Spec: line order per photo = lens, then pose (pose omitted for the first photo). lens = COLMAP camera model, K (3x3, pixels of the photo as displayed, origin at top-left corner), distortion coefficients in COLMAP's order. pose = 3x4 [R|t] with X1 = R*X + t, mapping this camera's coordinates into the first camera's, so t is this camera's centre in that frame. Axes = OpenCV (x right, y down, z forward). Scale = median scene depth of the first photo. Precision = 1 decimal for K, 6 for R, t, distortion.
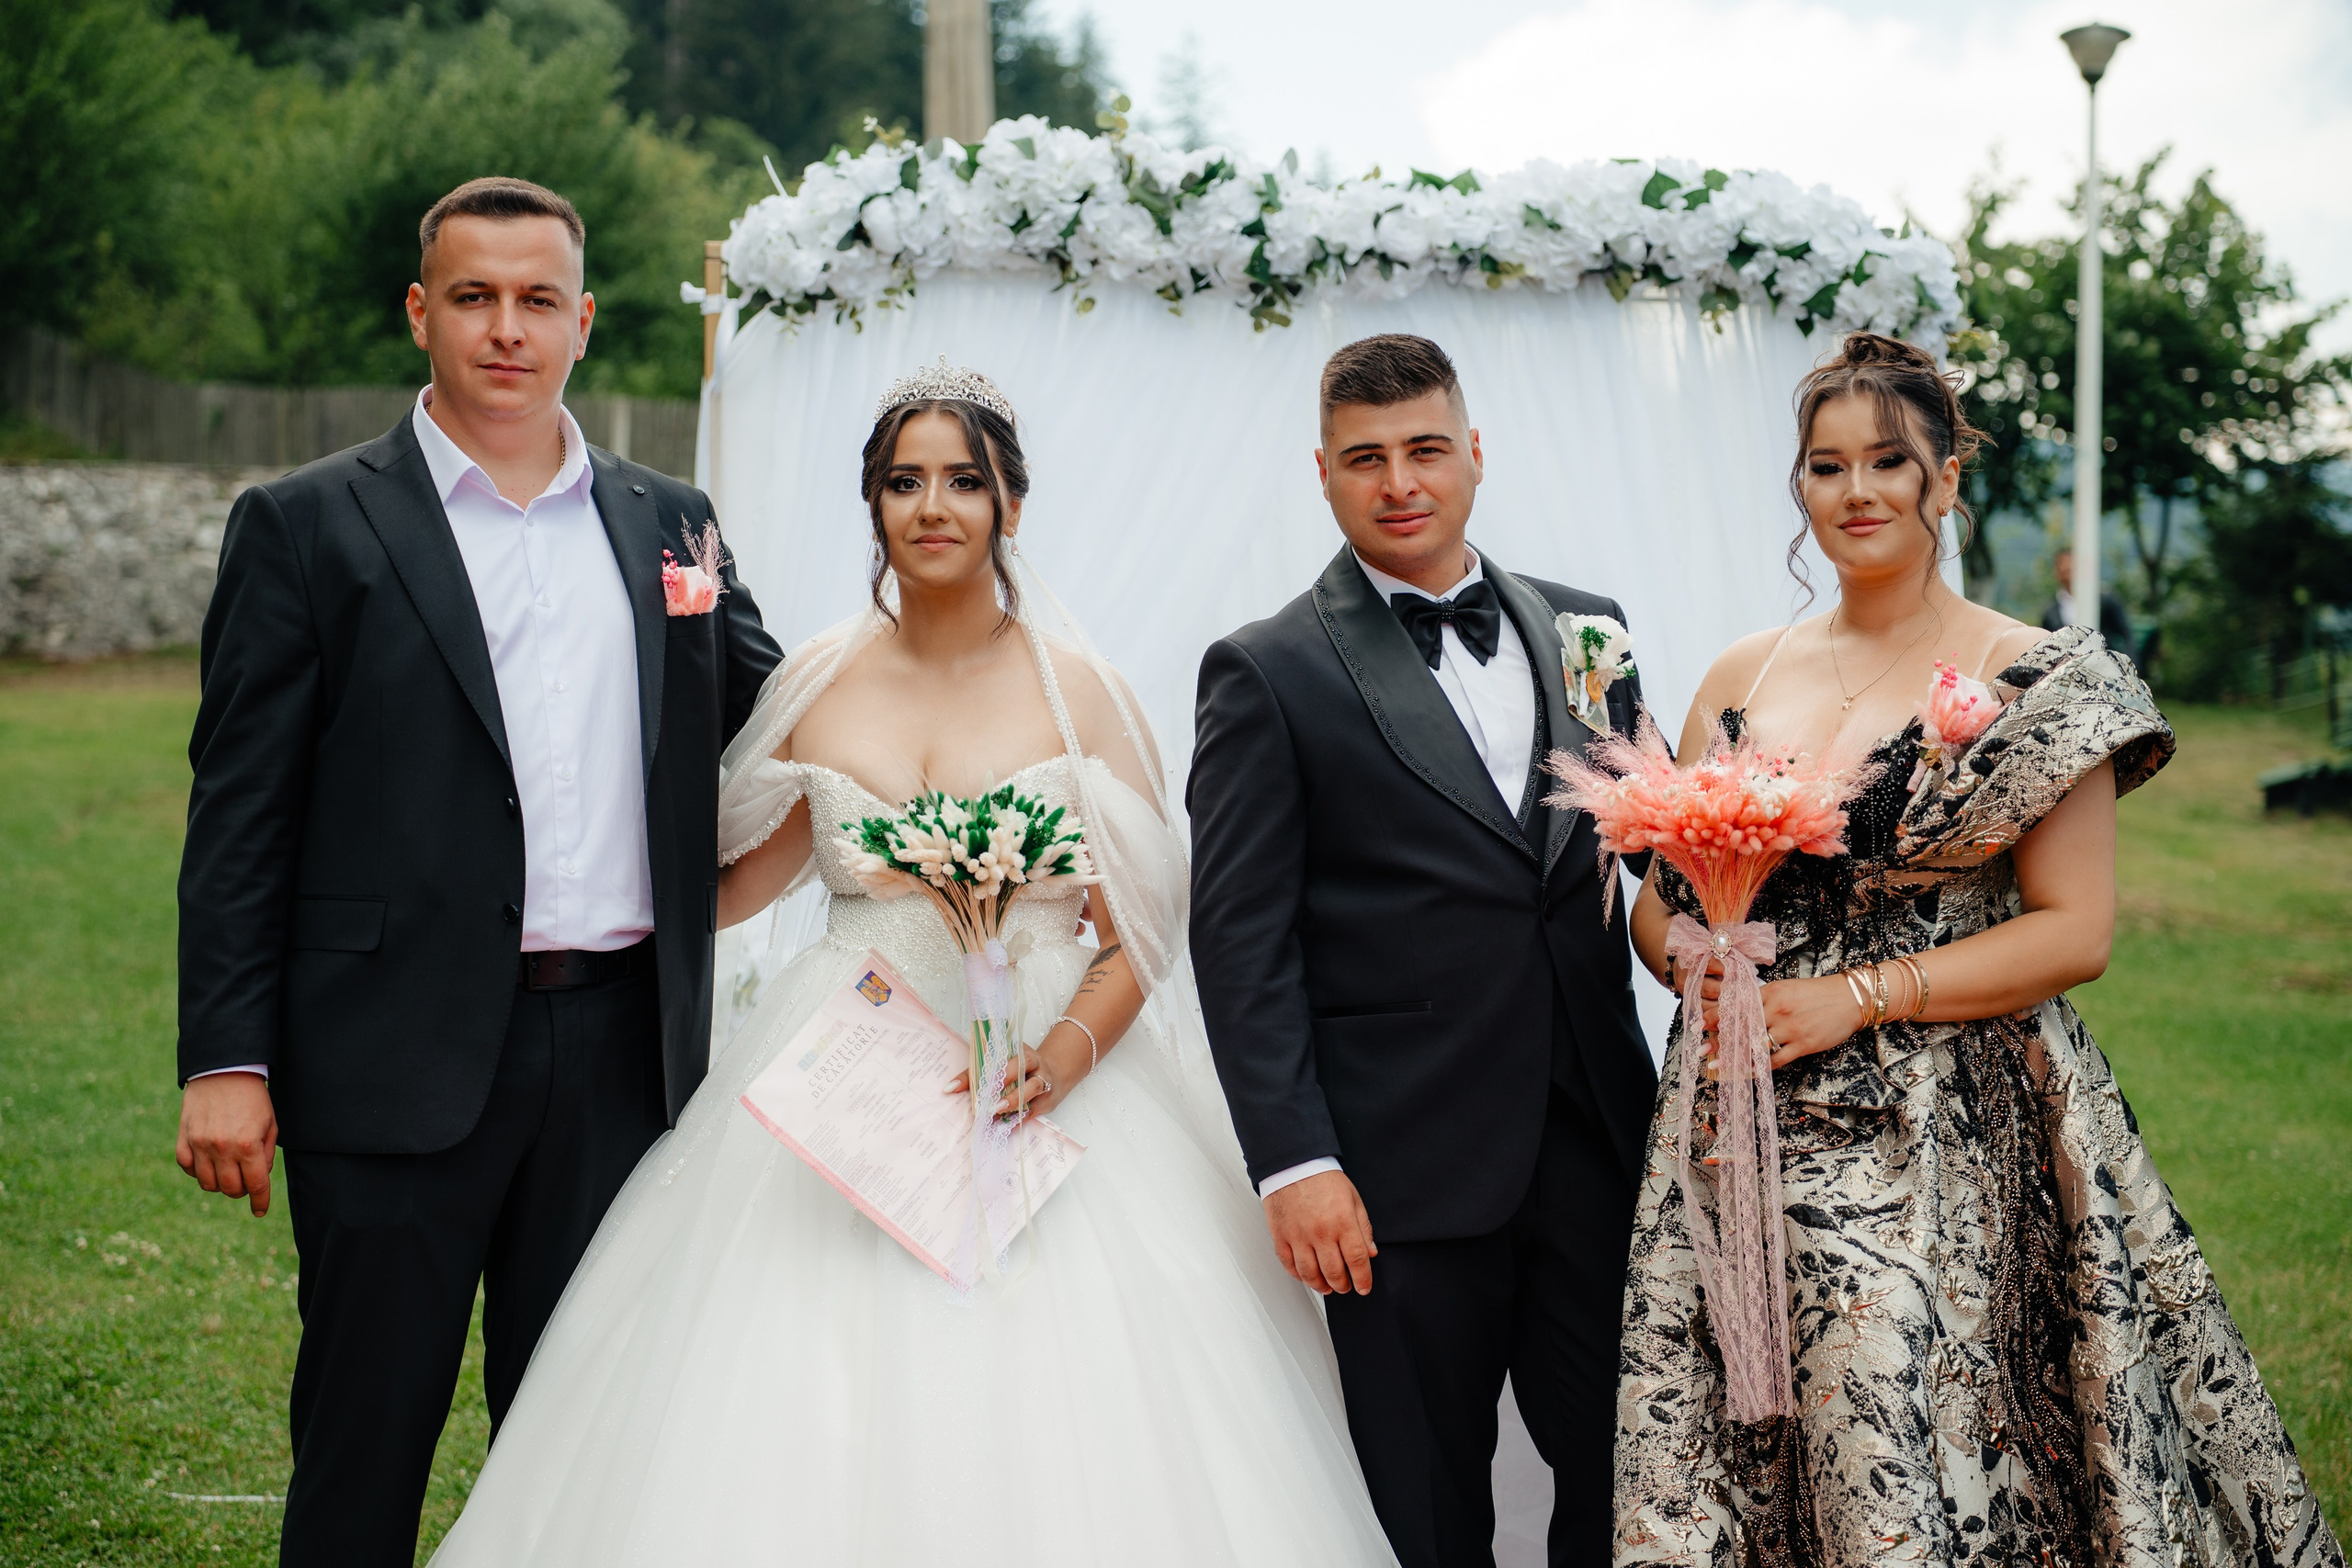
lens RADIAL K [[4027.0, 0, 1176.0], [0, 4027.0, 784.0], [0, 0, 1]] dist [-0.012893, 0.113006]
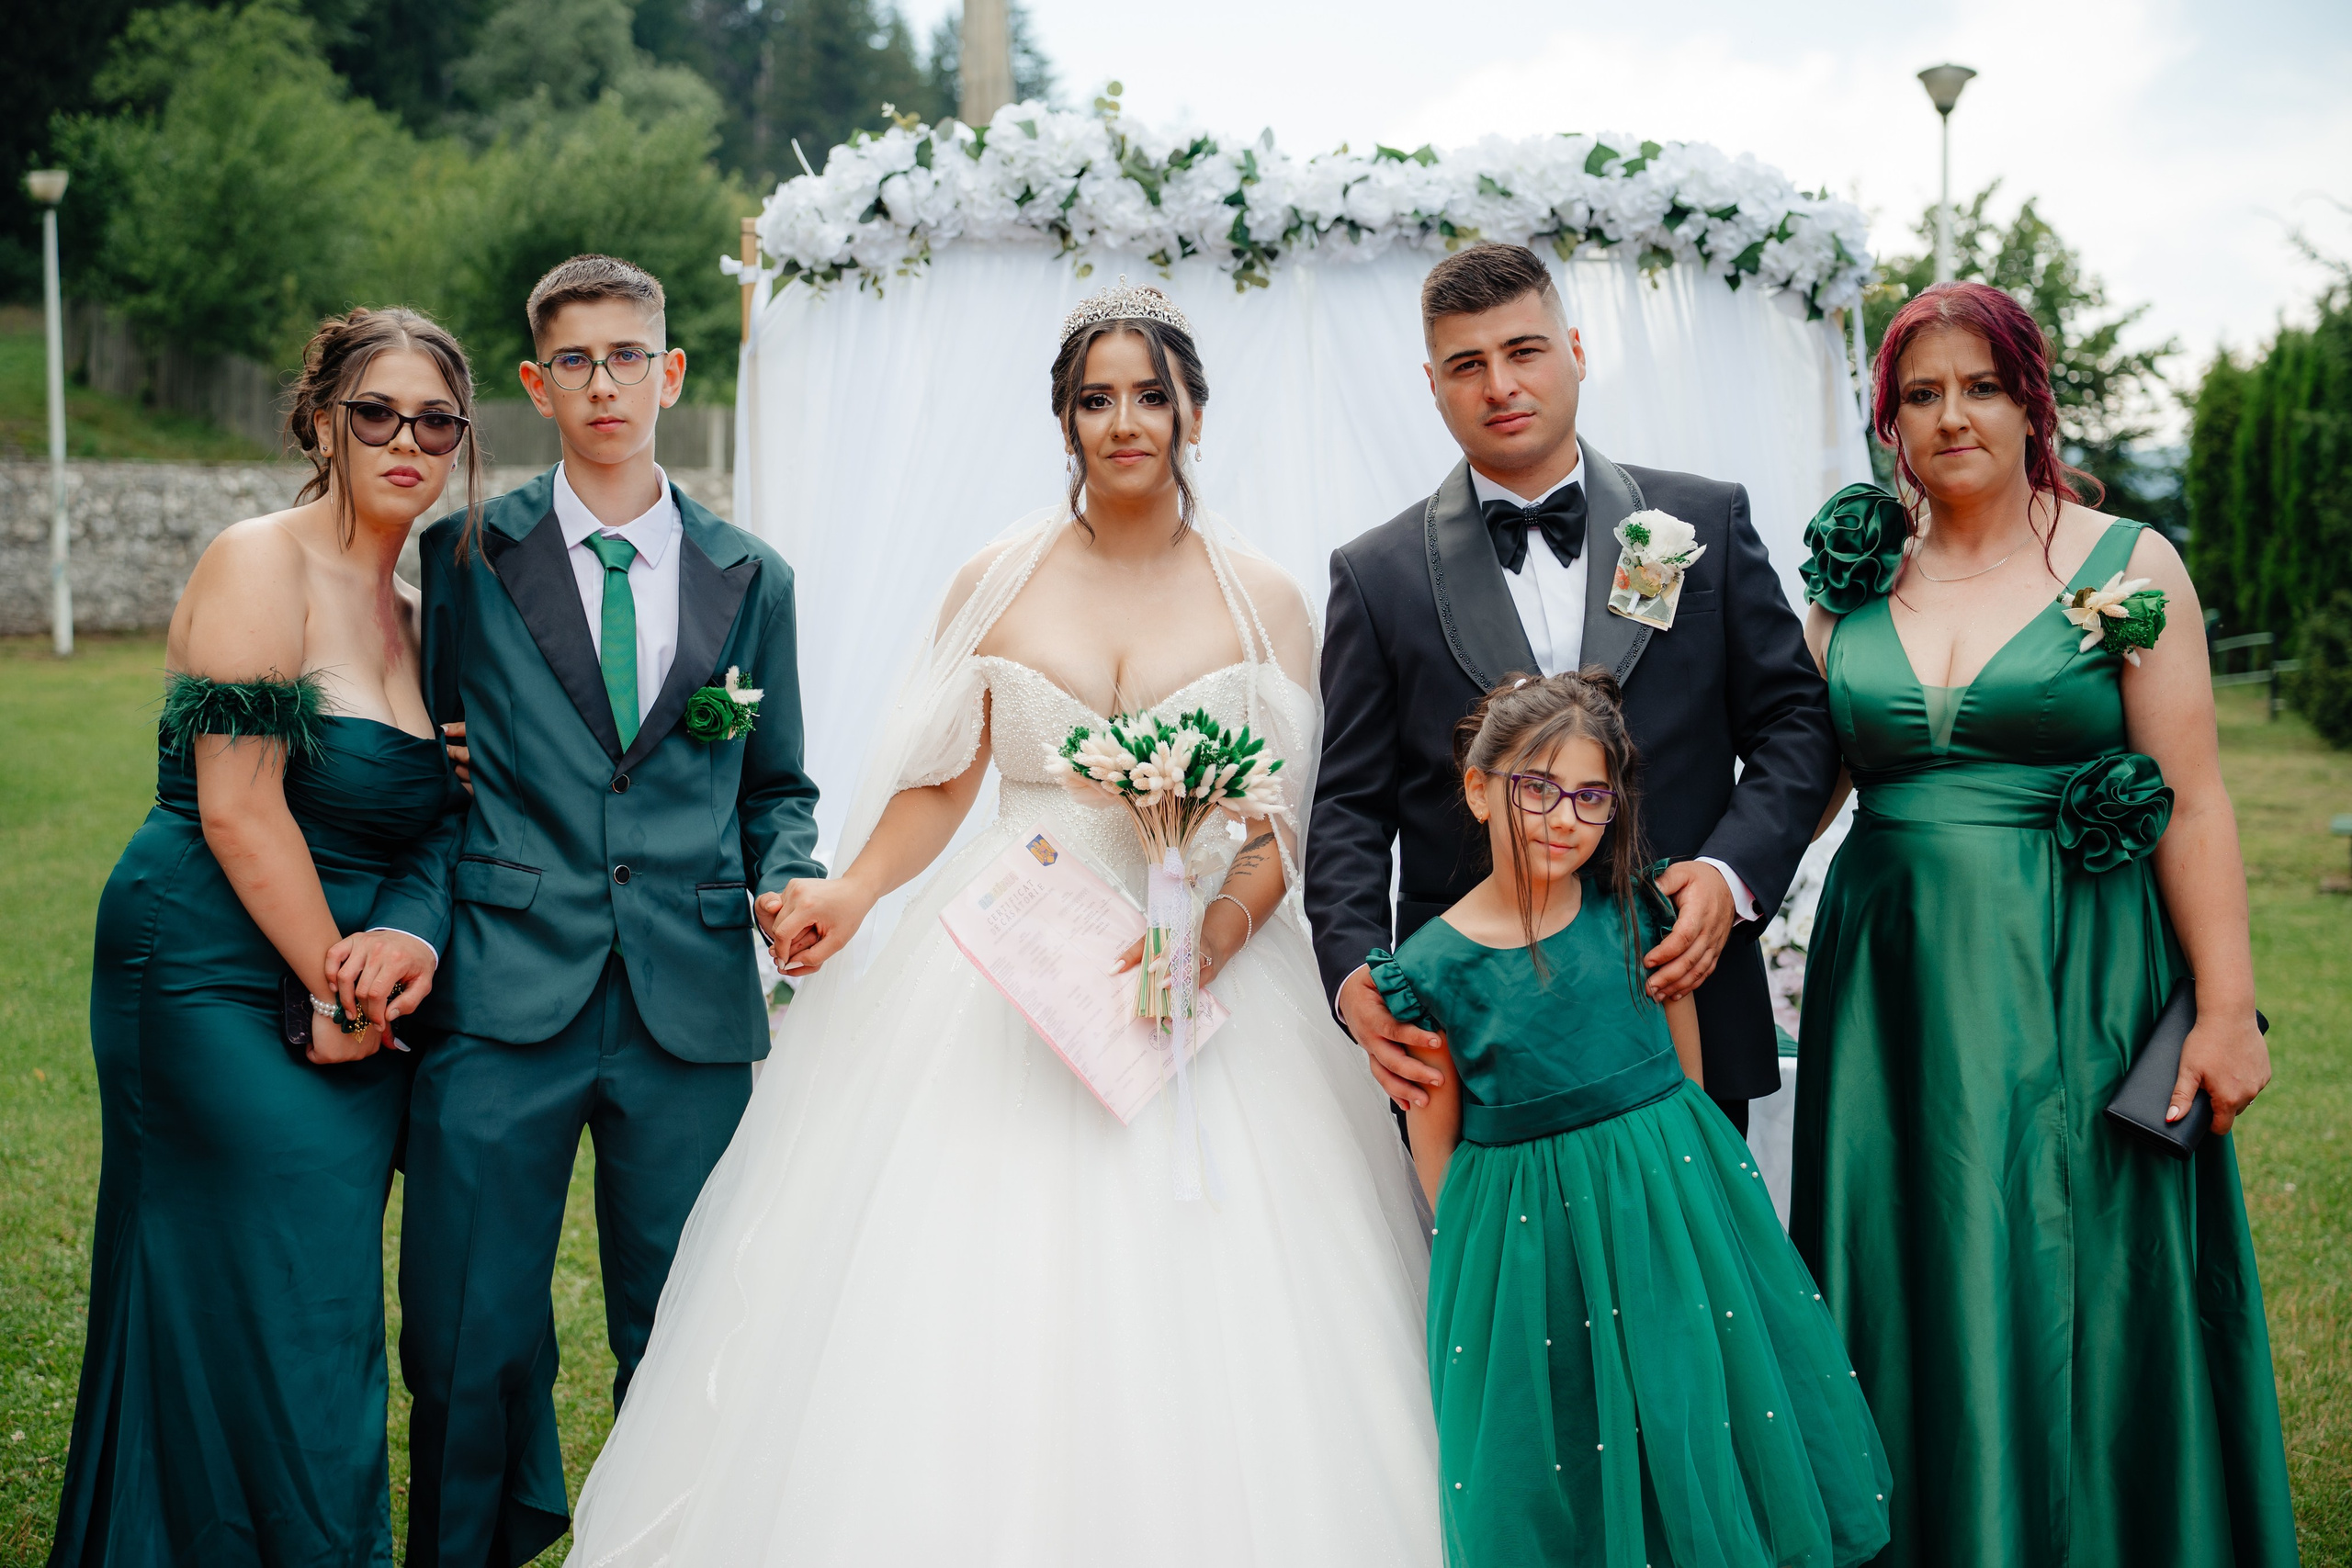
lens RADIAL K [[3132.2, 0, 1176.0], [0, 3132.2, 784.0], [0, 0, 1]] dist [0.013786, -0.014974]
pose [[0.999925, -0.011875, -0.003024, 0.003802], [0.011923, 0.999796, 0.016322, 0.008728], [0.002830, -0.016357, 0.999862, 0.133519]]
